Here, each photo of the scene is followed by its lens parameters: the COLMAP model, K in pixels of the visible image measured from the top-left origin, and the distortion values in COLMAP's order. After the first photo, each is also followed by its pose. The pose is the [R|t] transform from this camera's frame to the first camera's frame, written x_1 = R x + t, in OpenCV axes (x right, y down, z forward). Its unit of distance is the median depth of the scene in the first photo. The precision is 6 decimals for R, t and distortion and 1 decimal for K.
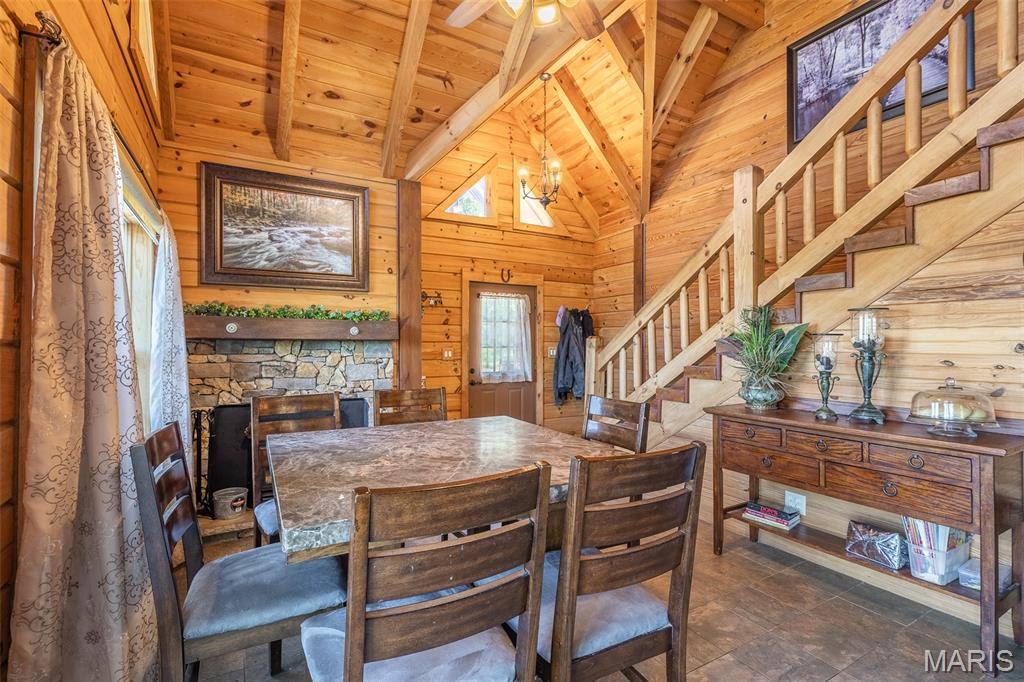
lens RADIAL K [[471.8, 0, 510.4], [0, 471.8, 340.4], [0, 0, 1]] dist [0.002970, 0.000268]
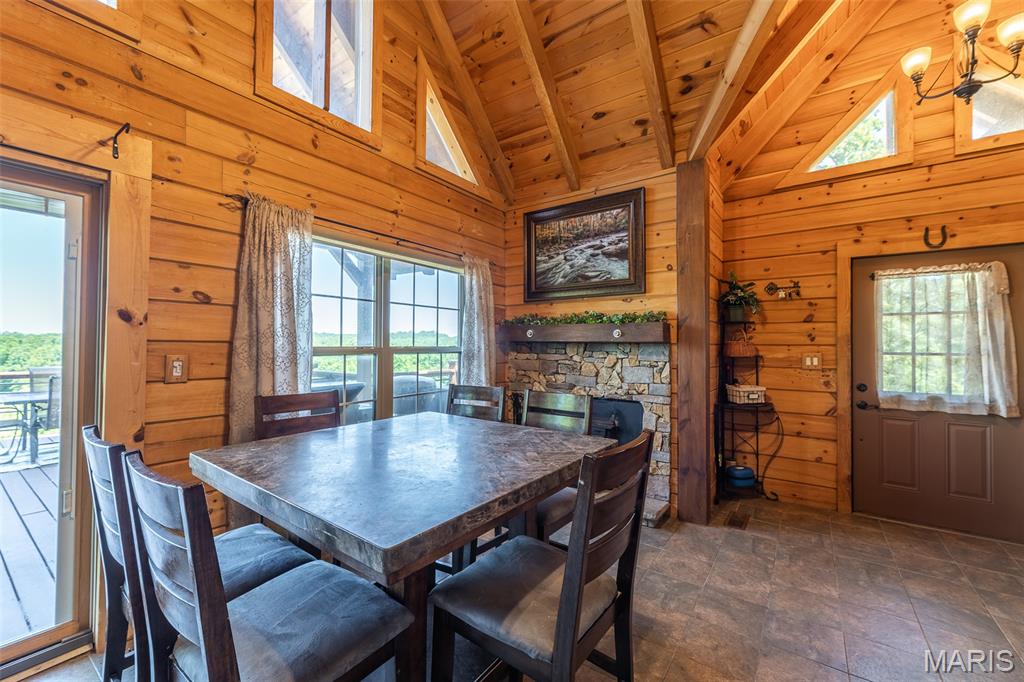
lens RADIAL K [[419.5, 0, 509.5], [0, 419.5, 340.1], [0, 0, 1]] dist [0.002620, 0.000249]
pose [[0.404132, -0.007873, -0.914667, 0.389205], [-0.001389, 0.999957, -0.009221, 0.002727], [0.914700, 0.004997, 0.404104, 0.404080]]
